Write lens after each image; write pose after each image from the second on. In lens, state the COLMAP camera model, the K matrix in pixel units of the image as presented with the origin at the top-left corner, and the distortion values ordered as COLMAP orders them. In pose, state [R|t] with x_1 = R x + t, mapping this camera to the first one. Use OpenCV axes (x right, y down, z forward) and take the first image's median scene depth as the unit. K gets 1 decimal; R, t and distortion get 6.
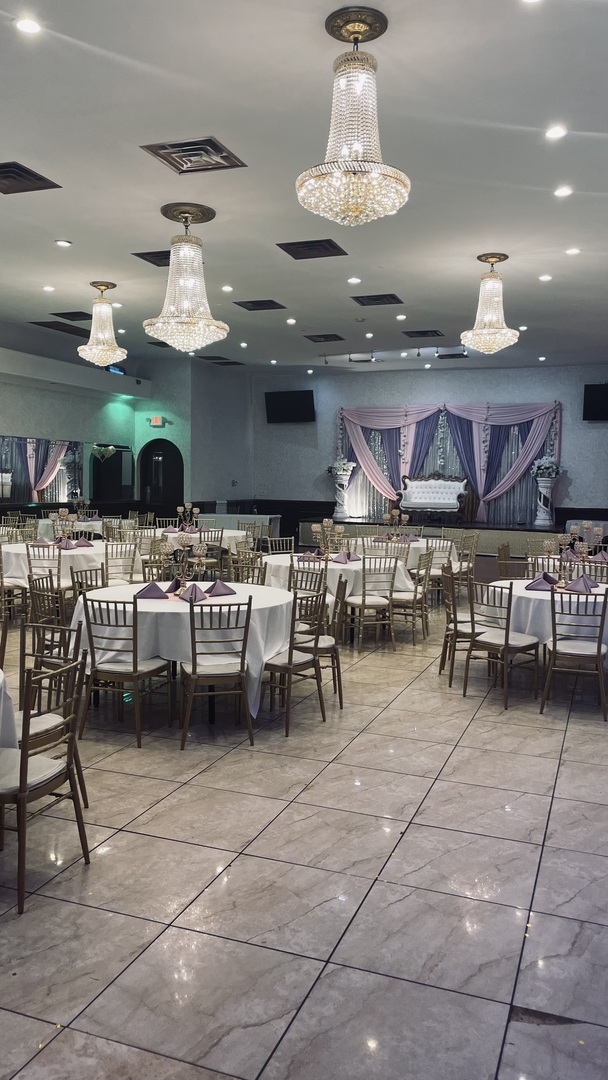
lens RADIAL K [[824.6, 0, 304.0], [0, 824.6, 540.0], [0, 0, 1]] dist [0.079530, -0.080172]
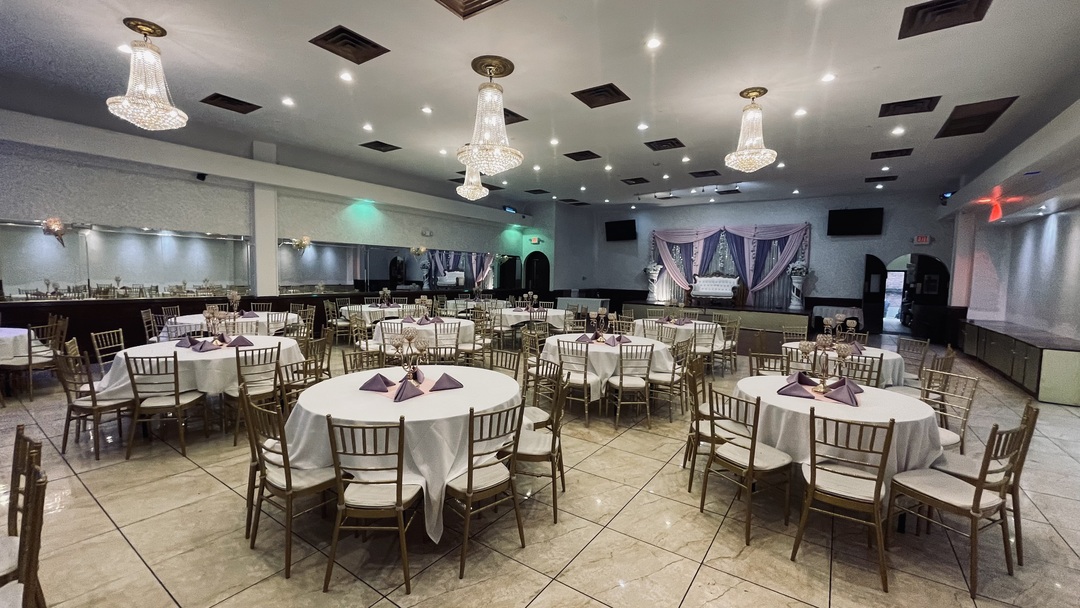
lens RADIAL K [[437.6, 0, 544.1], [0, 437.6, 305.2], [0, 0, 1]] dist [-0.000643, -0.000012]
pose [[0.971395, 0.019041, -0.236706, 0.046580], [-0.020950, 0.999765, -0.005553, -0.011407], [0.236544, 0.010353, 0.971566, 0.168659]]
